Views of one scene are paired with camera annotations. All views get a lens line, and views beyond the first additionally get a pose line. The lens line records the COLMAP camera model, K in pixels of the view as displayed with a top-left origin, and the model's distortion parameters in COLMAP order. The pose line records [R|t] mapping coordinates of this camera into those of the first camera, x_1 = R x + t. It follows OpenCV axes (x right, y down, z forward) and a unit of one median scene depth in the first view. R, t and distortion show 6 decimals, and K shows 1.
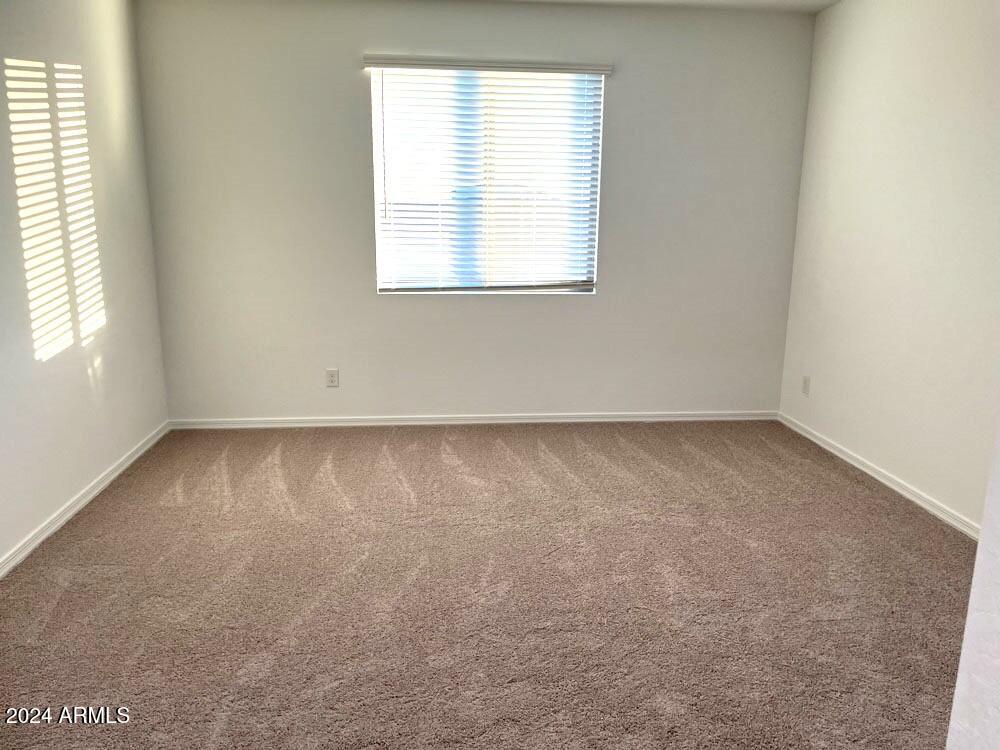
lens RADIAL K [[761.2, 0, 500.0], [0, 761.2, 375.0], [0, 0, 1]] dist [0.041398, -0.000899]
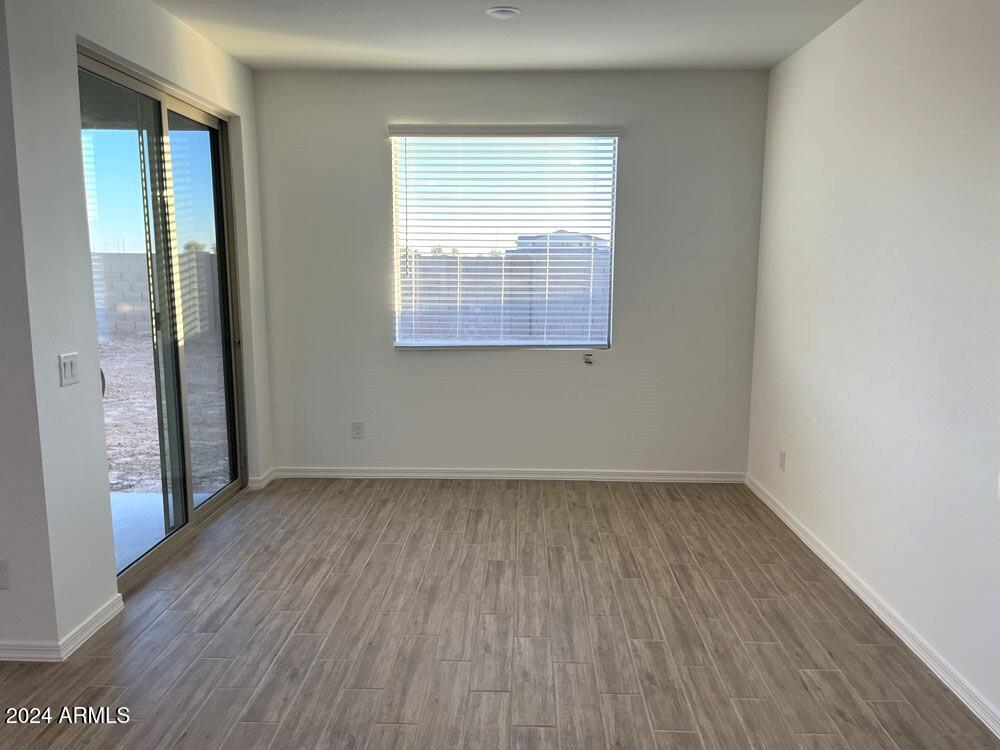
lens RADIAL K [[761.2, 0, 500.0], [0, 761.2, 375.0], [0, 0, 1]] dist [0.041398, -0.000899]
pose [[0.989607, 0.013632, -0.143151, 0.131255], [-0.024335, 0.997014, -0.073283, 0.001726], [0.141725, 0.076005, 0.986984, 0.002329]]
